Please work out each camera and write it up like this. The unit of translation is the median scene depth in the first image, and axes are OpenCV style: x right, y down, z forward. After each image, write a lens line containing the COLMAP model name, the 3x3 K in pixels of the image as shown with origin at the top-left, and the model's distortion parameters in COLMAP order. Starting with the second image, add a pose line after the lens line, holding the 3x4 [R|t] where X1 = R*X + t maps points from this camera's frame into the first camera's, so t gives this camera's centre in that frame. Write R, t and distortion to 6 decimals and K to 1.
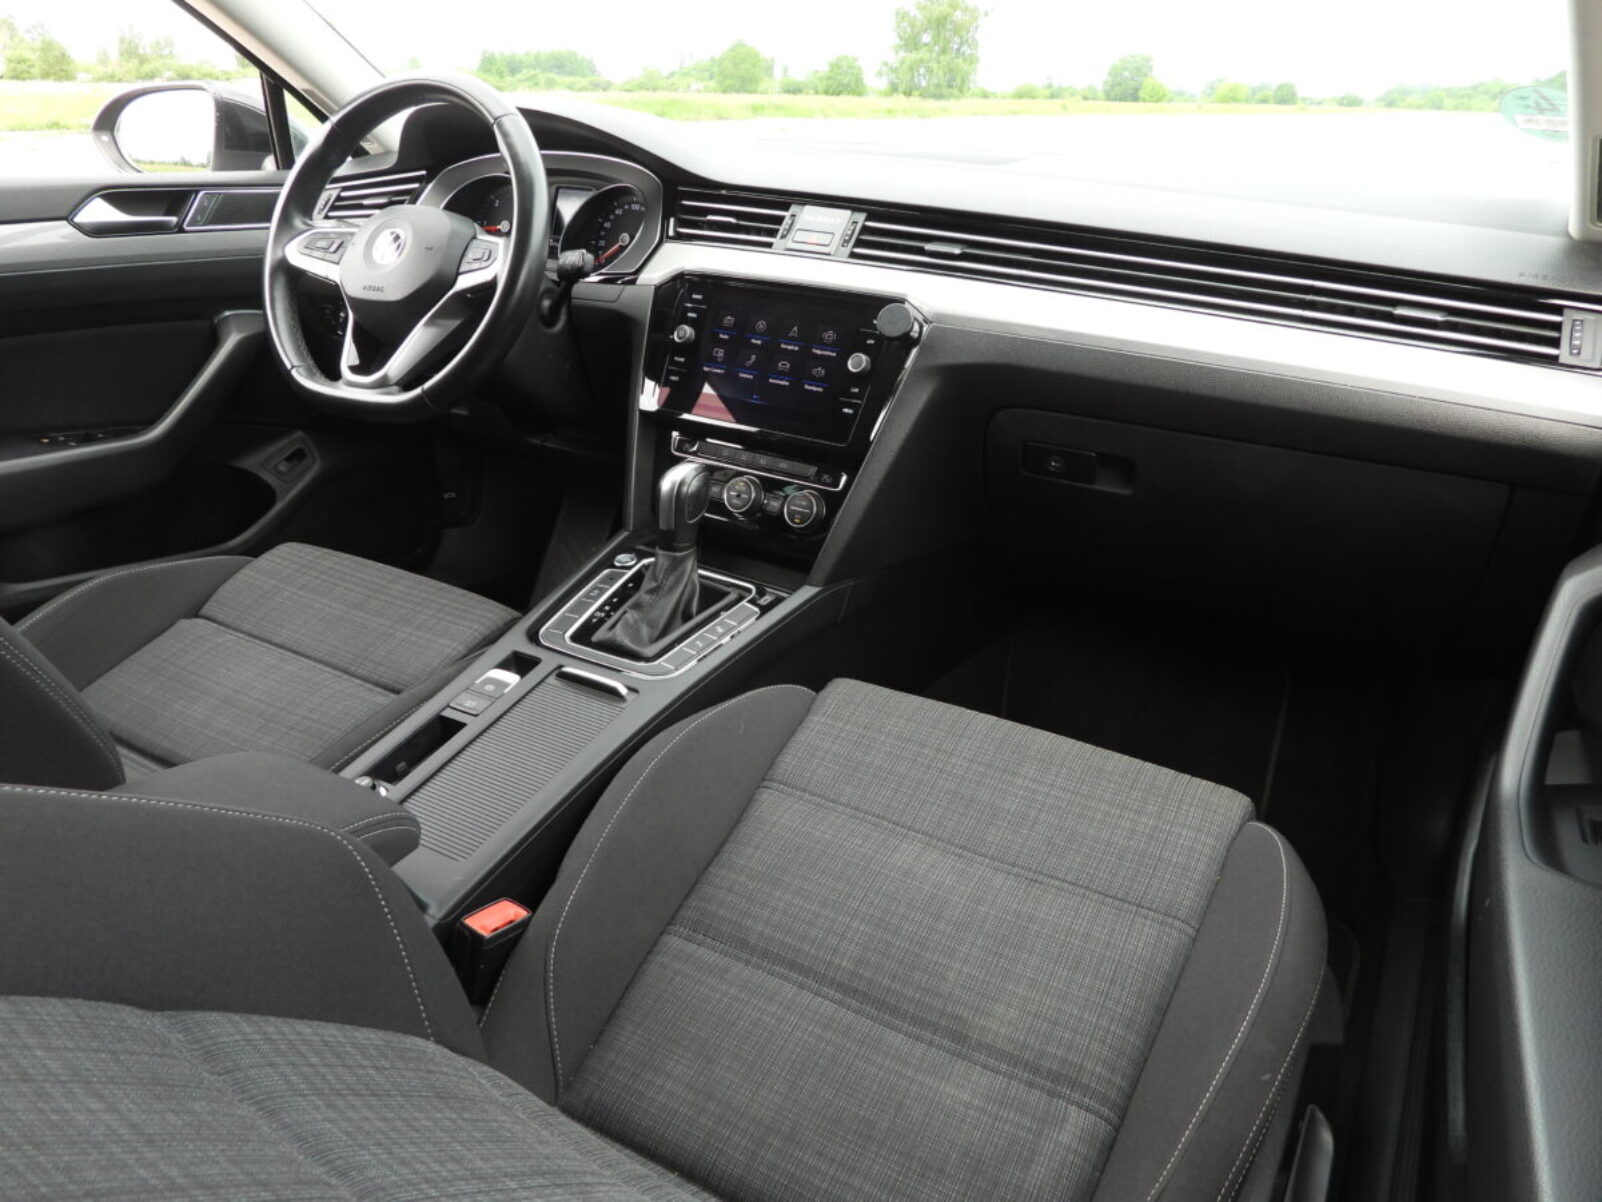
lens RADIAL K [[1153.9, 0, 800.9], [0, 1153.9, 596.8], [0, 0, 1]] dist [-0.004747, -0.004003]
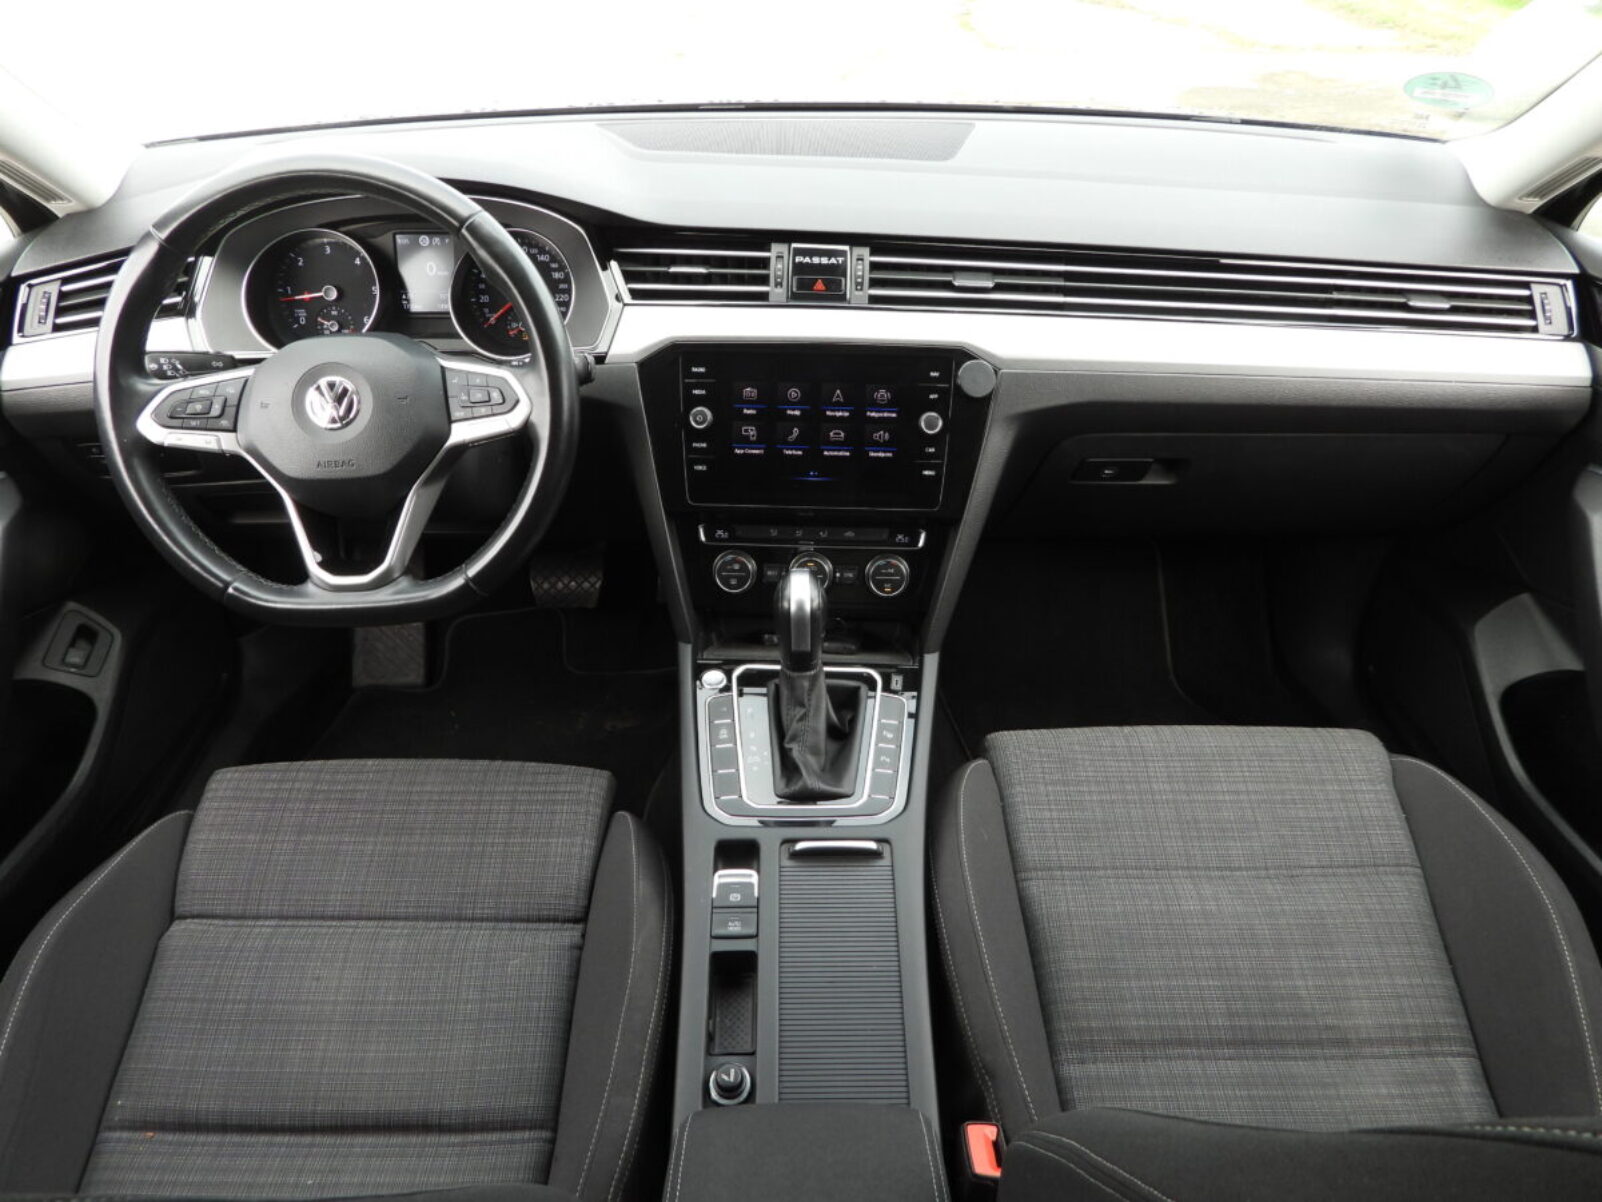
lens RADIAL K [[1153.9, 0, 803.5], [0, 1153.9, 600.5], [0, 0, 1]] dist [-0.004747, -0.004003]
pose [[0.861421, -0.311447, 0.401191, -0.432087], [0.224192, 0.941965, 0.249878, -0.299251], [-0.455732, -0.125306, 0.881253, 0.169870]]
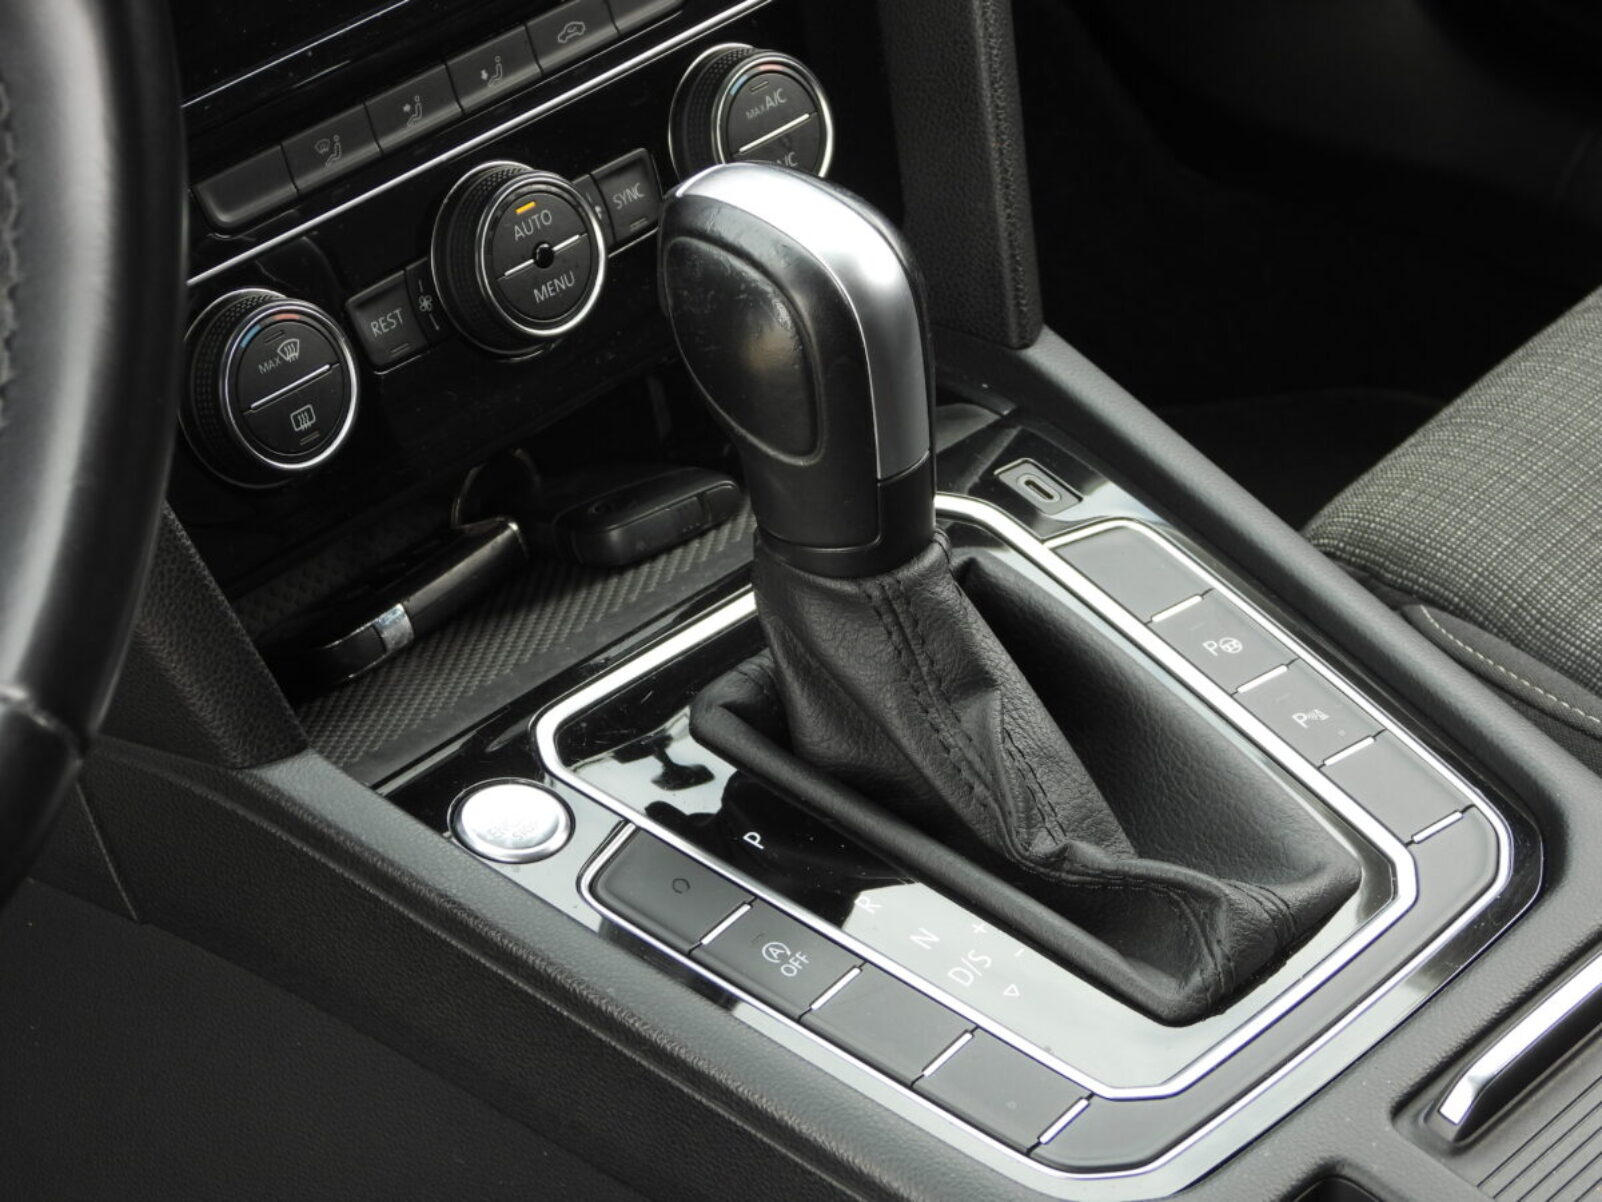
lens RADIAL K [[5519.0, 0, 802.6], [0, 5519.0, 600.2], [0, 0, 1]] dist [-0.316607, 0.000000]
pose [[0.182081, -0.576401, 0.796623, -0.879972], [0.408095, 0.781393, 0.472105, -0.492276], [-0.894598, 0.239137, 0.377503, 0.573488]]
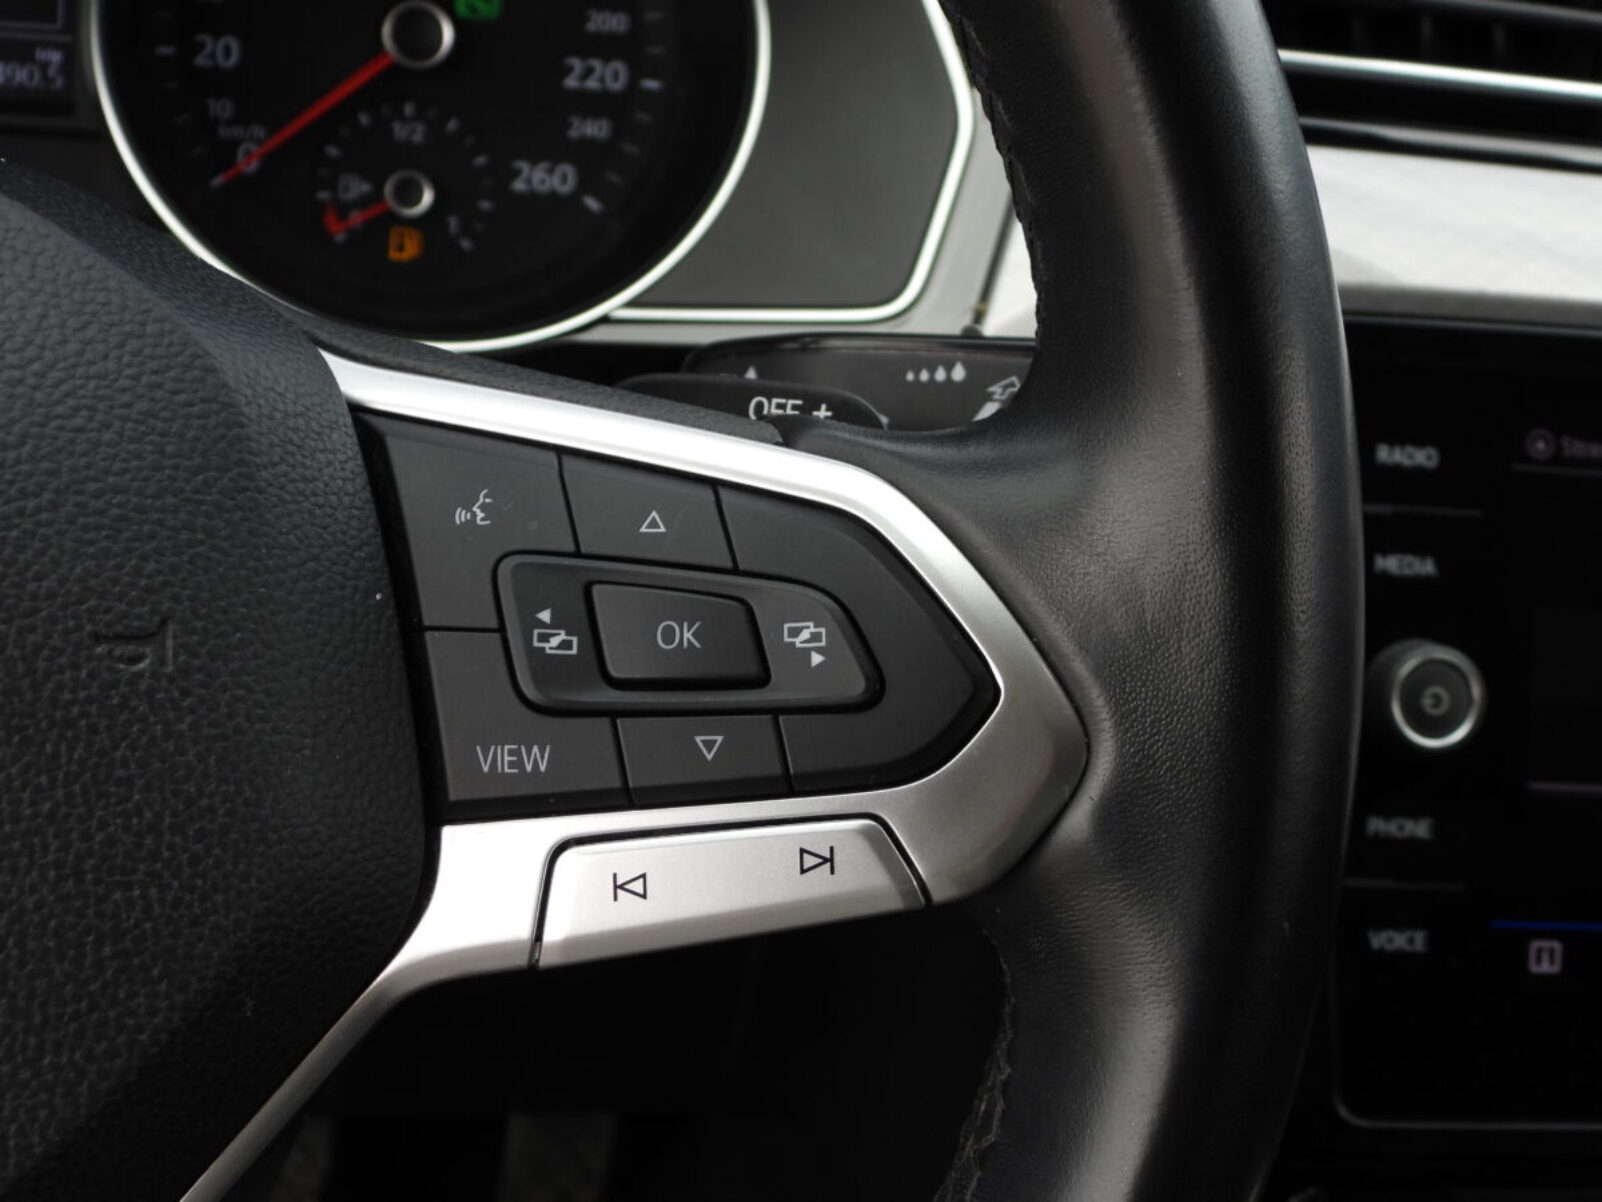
lens RADIAL K [[2418.5, 0, 801.8], [0, 2418.5, 603.6], [0, 0, 1]] dist [-0.032699, 0.000000]
pose [[0.755463, -0.241502, 0.609058, -0.394568], [0.158111, 0.969314, 0.188232, -0.325990], [-0.635827, -0.045904, 0.770465, 0.780092]]
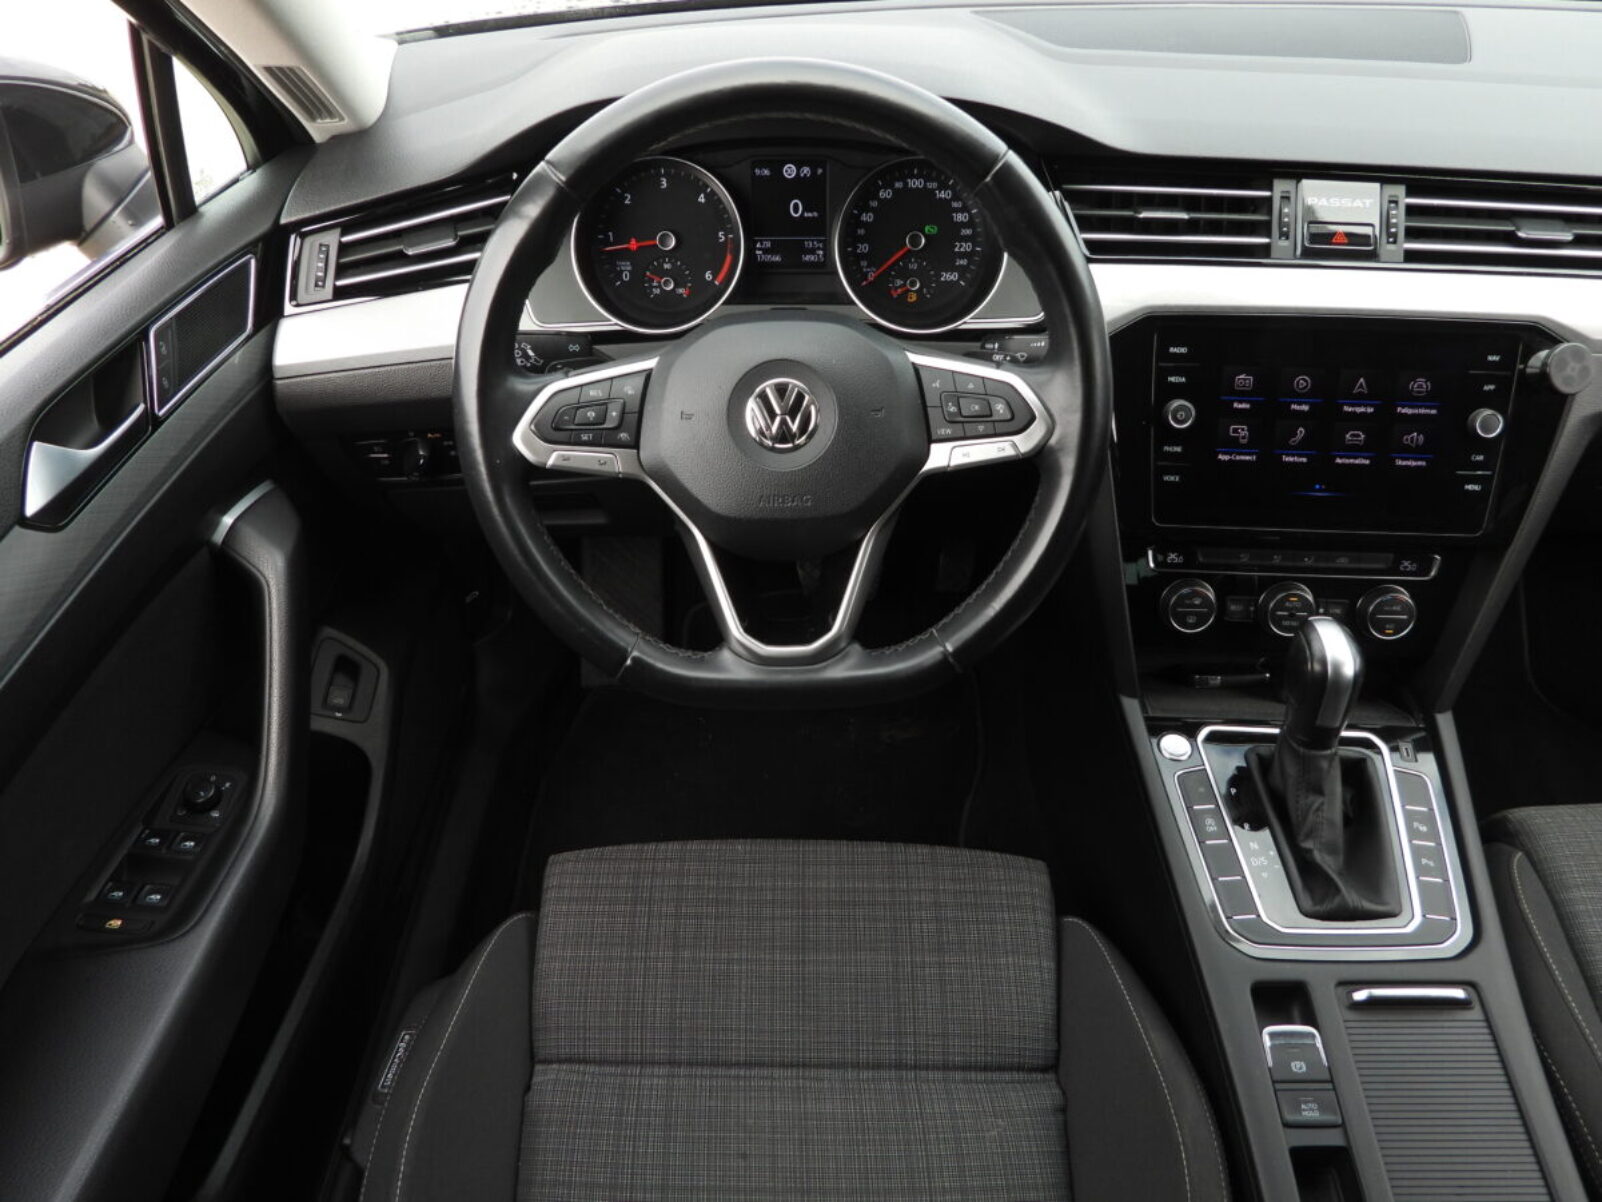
lens RADIAL K [[1153.9, 0, 805.0], [0, 1153.9, 600.6], [0, 0, 1]] dist [-0.004747, -0.004003]
pose [[0.866810, -0.342255, 0.362631, -0.574556], [0.223403, 0.916728, 0.331210, -0.400716], [-0.445792, -0.206083, 0.871091, 0.489445]]
